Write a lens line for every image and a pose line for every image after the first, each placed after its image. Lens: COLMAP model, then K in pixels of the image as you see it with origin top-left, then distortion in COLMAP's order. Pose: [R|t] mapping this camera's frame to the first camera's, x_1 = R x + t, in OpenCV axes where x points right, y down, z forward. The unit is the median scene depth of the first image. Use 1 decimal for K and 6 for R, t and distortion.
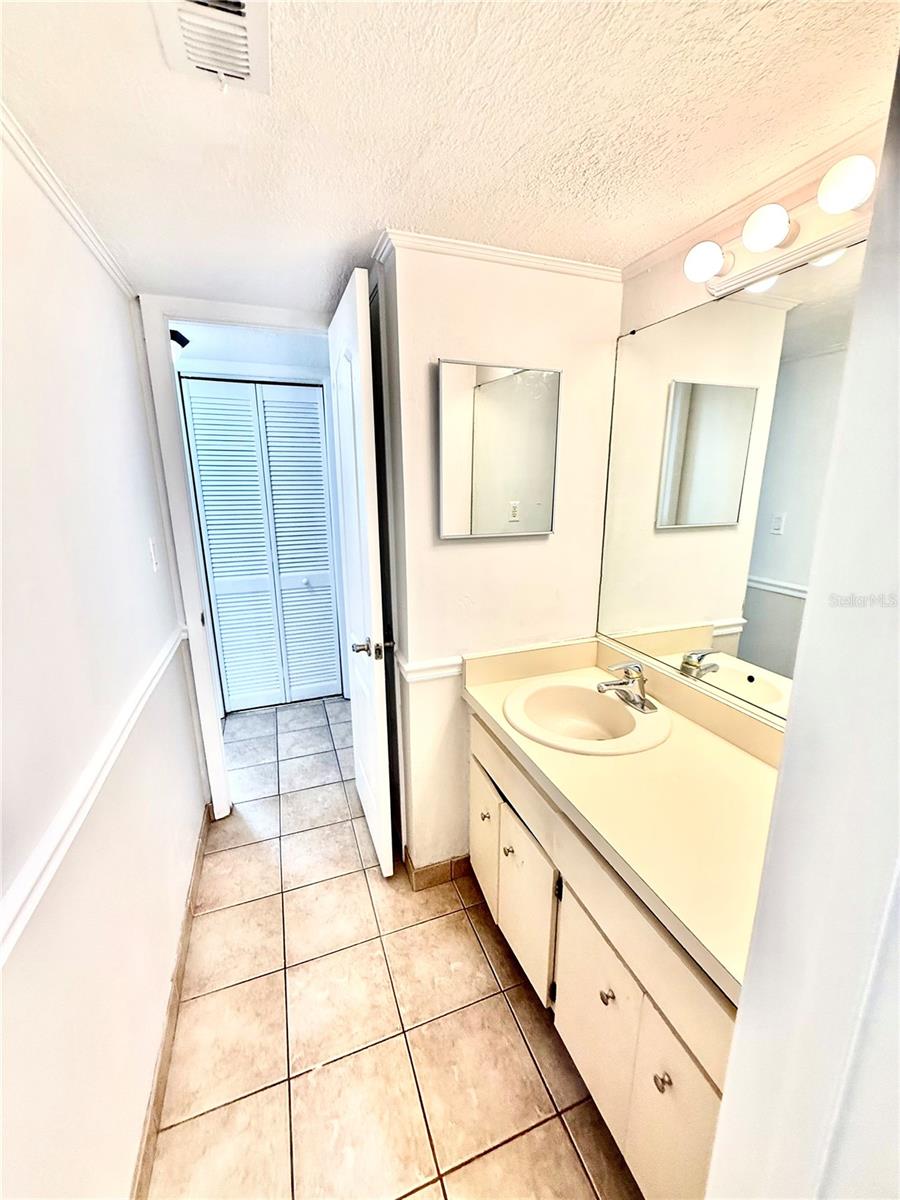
lens RADIAL K [[478.4, 0, 452.8], [0, 478.4, 596.3], [0, 0, 1]] dist [-0.000023, 0.000055]
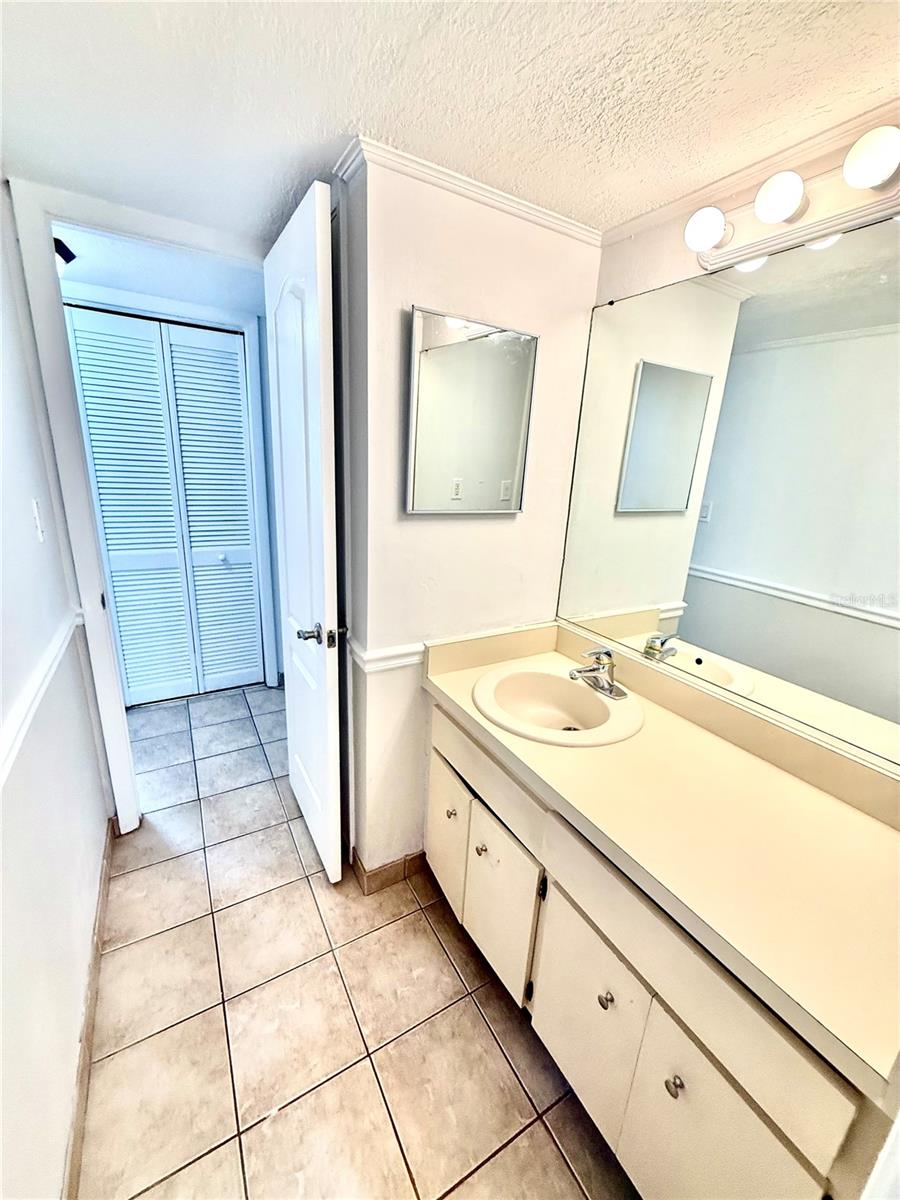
lens RADIAL K [[478.4, 0, 452.8], [0, 478.4, 596.3], [0, 0, 1]] dist [-0.000023, 0.000055]
pose [[0.983077, 0.006657, 0.183071, -0.102213], [-0.014361, 0.999064, 0.040792, -0.002994], [-0.182628, -0.042731, 0.982253, 0.097067]]
